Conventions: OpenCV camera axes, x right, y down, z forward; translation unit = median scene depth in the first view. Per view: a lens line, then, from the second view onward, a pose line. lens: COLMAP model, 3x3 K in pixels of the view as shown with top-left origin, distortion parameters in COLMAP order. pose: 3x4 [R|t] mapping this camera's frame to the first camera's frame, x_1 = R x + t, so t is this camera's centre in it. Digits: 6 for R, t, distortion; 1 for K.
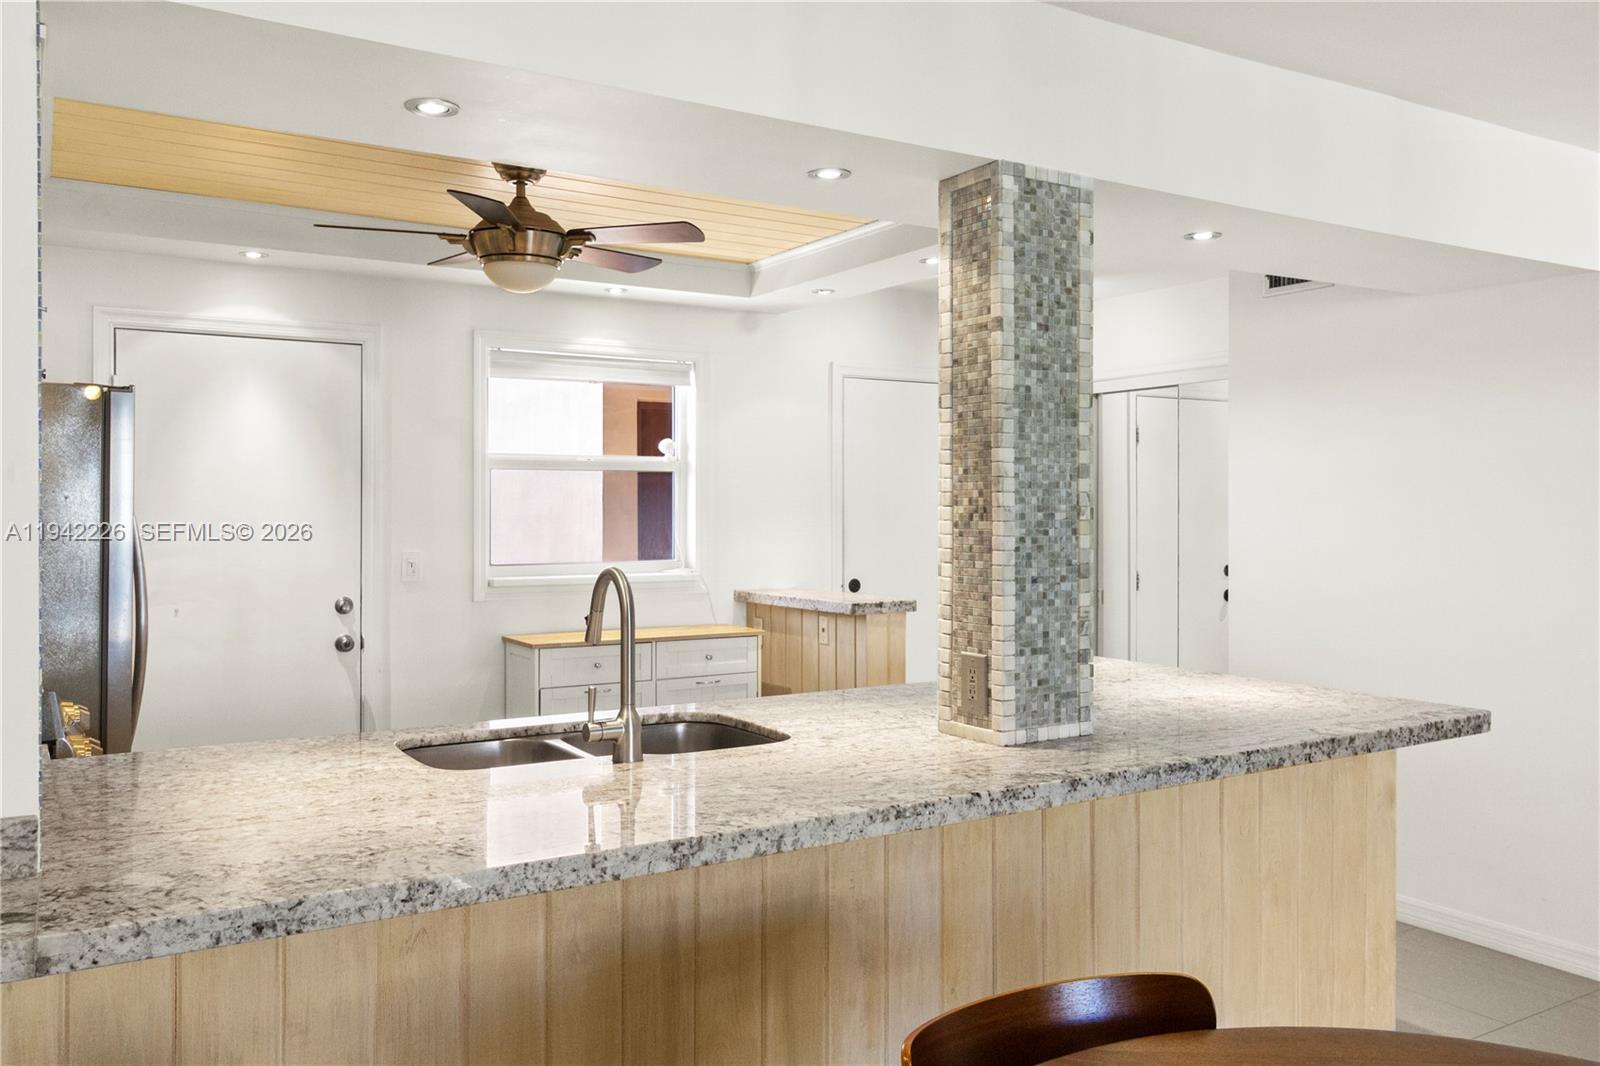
lens RADIAL K [[1261.3, 0, 810.2], [0, 1261.3, 531.4], [0, 0, 1]] dist [-0.006610, 0.000100]
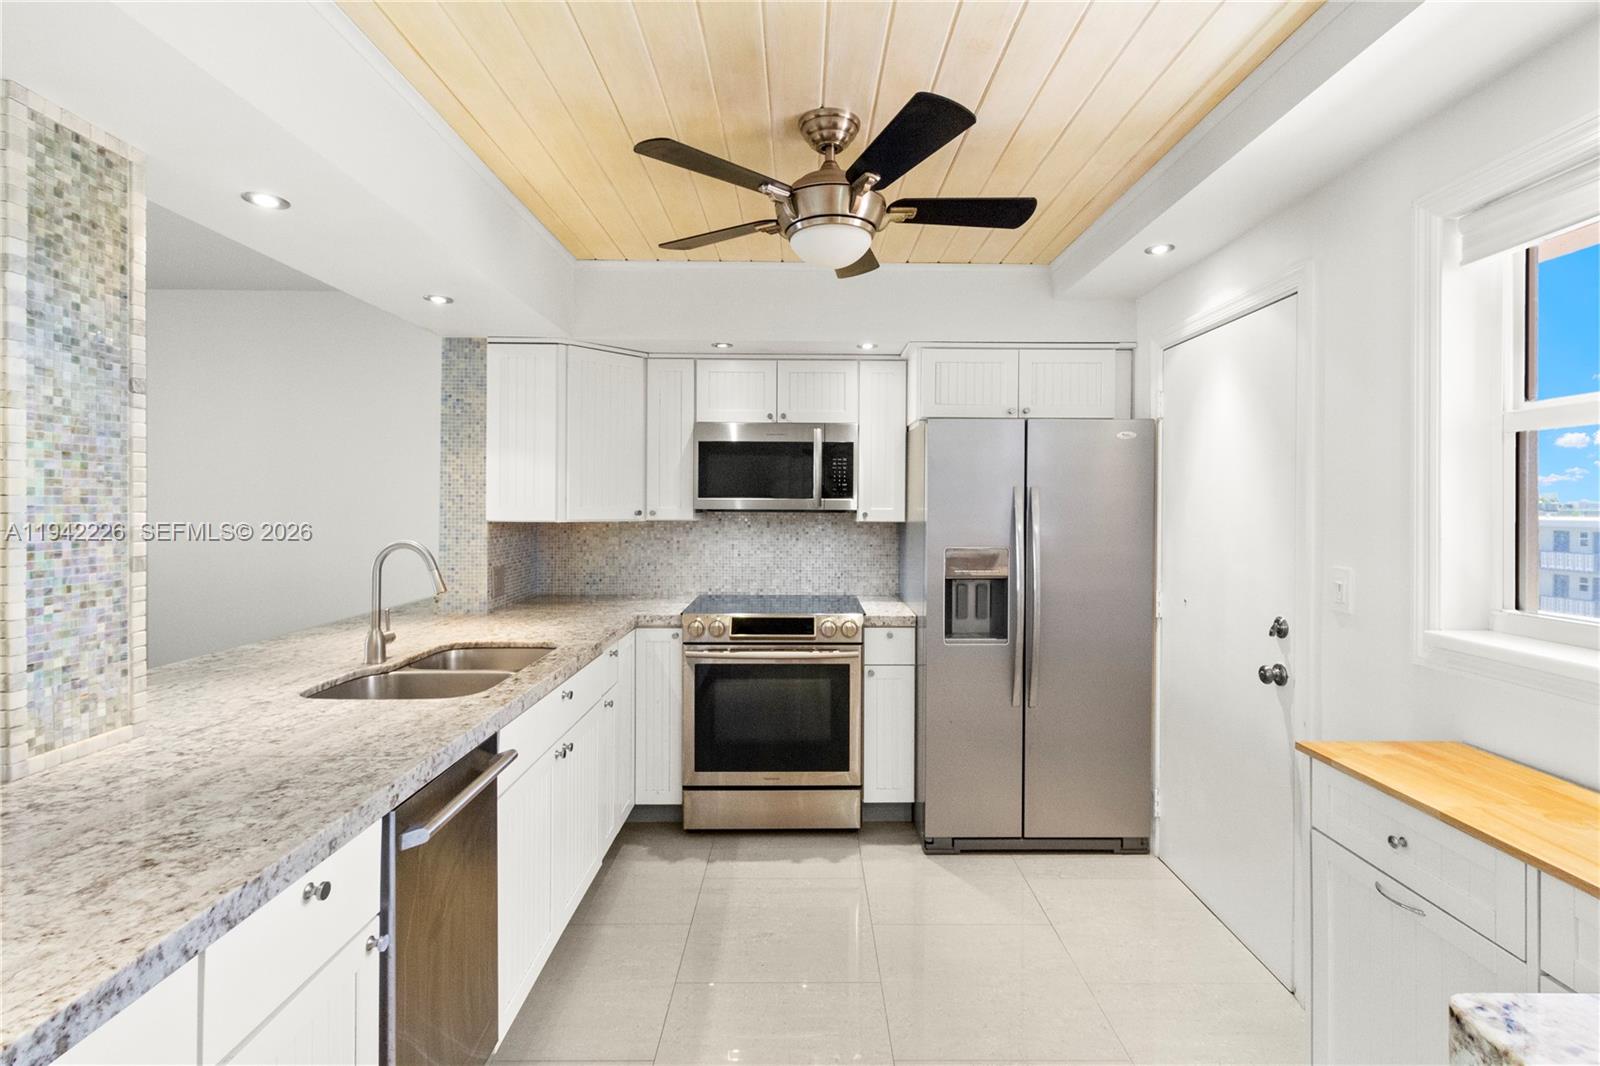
lens RADIAL K [[739.5, 0, 807.7], [0, 739.5, 527.6], [0, 0, 1]] dist [0.004556, 0.000657]
pose [[-0.522082, 0.024523, -0.852543, 0.328791], [-0.020196, 0.998951, 0.041102, -0.031369], [0.852656, 0.038676, -0.521039, 1.769999]]
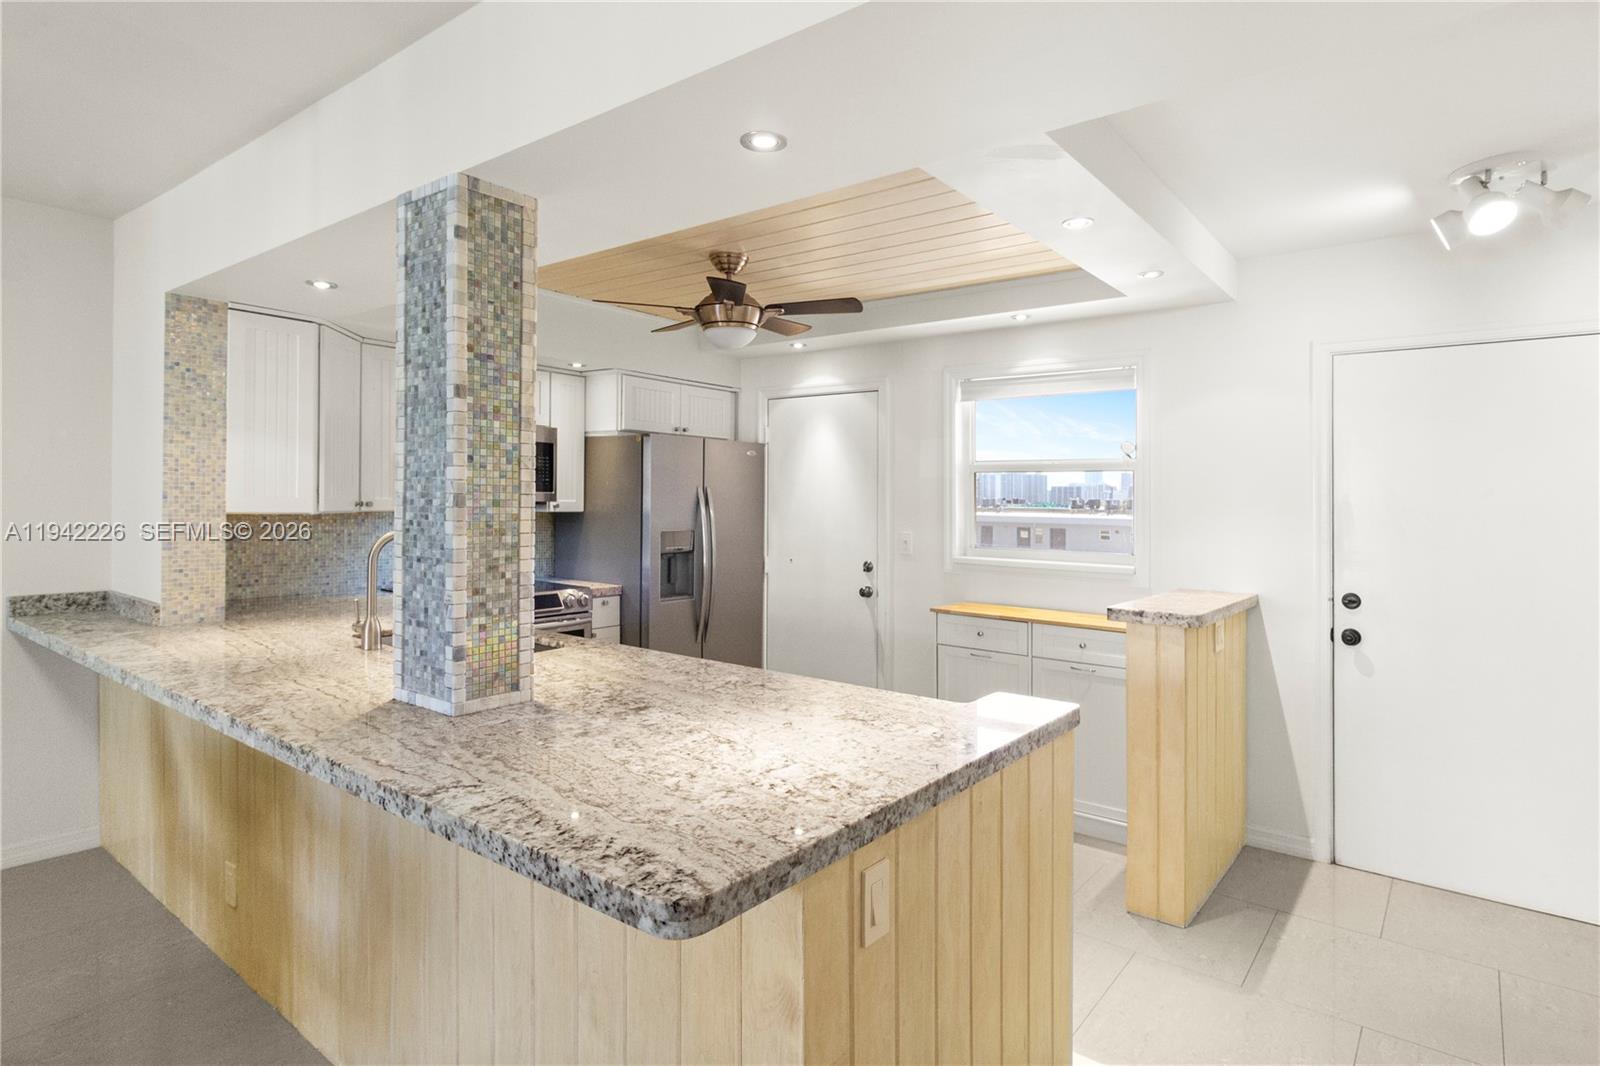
lens RADIAL K [[852.8, 0, 816.8], [0, 852.8, 512.7], [0, 0, 1]] dist [-0.003310, 0.001271]
pose [[0.351190, 0.019333, -0.936105, 0.992069], [-0.032751, 0.999429, 0.008354, -0.020108], [0.935731, 0.027724, 0.351622, 1.051747]]
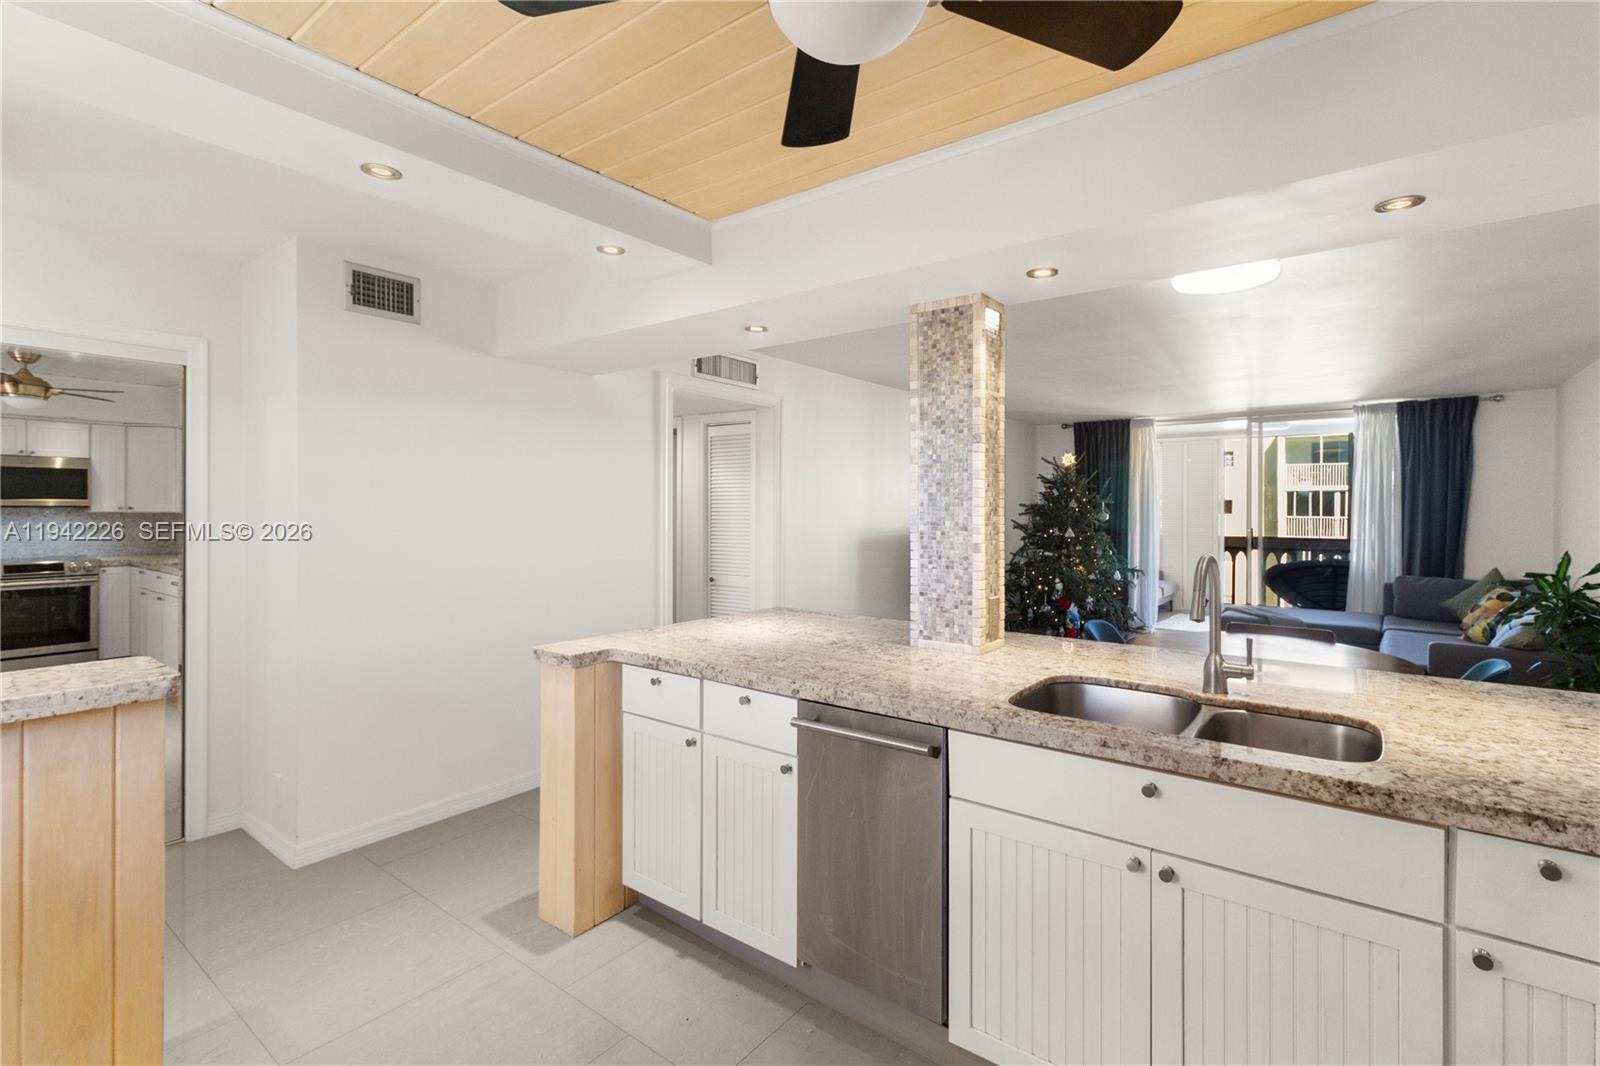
lens RADIAL K [[739.5, 0, 813.8], [0, 739.5, 519.7], [0, 0, 1]] dist [0.004556, 0.000657]
pose [[-0.360893, -0.013999, 0.932502, -0.676408], [0.014592, 0.999680, 0.020655, -0.026907], [-0.932493, 0.021061, -0.360574, 1.554665]]
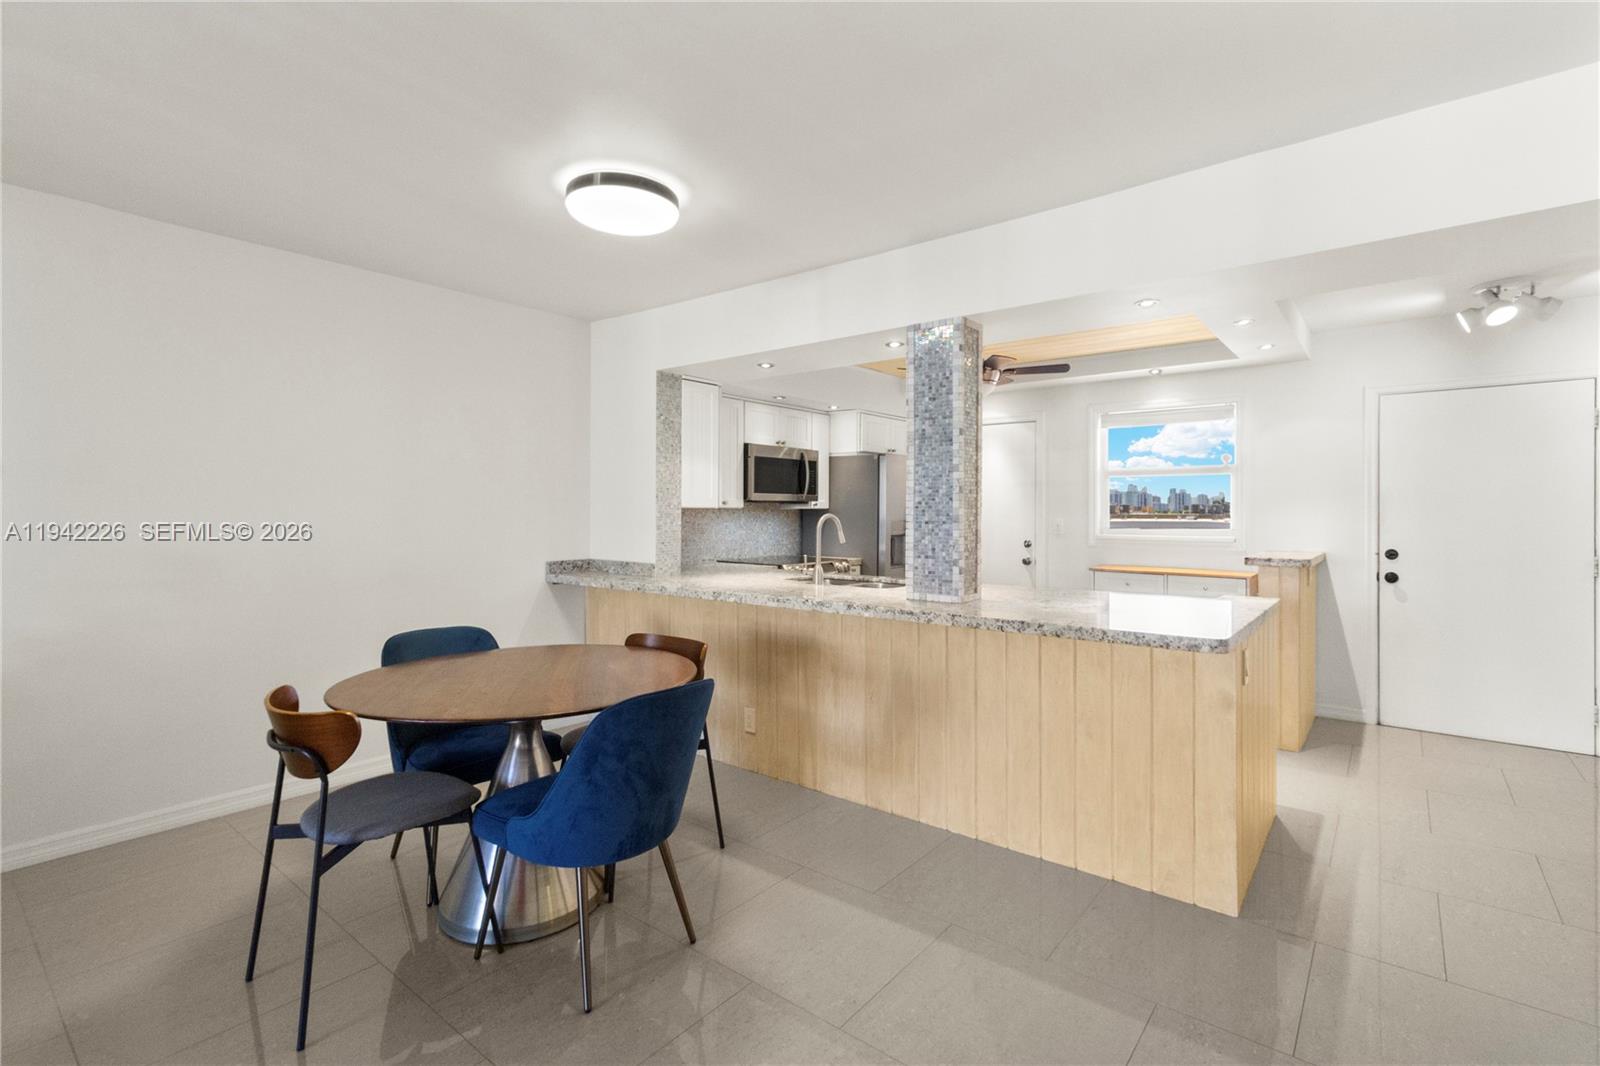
lens RADIAL K [[739.5, 0, 813.9], [0, 739.5, 535.1], [0, 0, 1]] dist [0.004556, 0.000657]
pose [[0.338432, 0.032248, -0.940438, 1.243575], [-0.018238, 0.999450, 0.027709, 0.028740], [0.940814, 0.007774, 0.338834, 0.410350]]
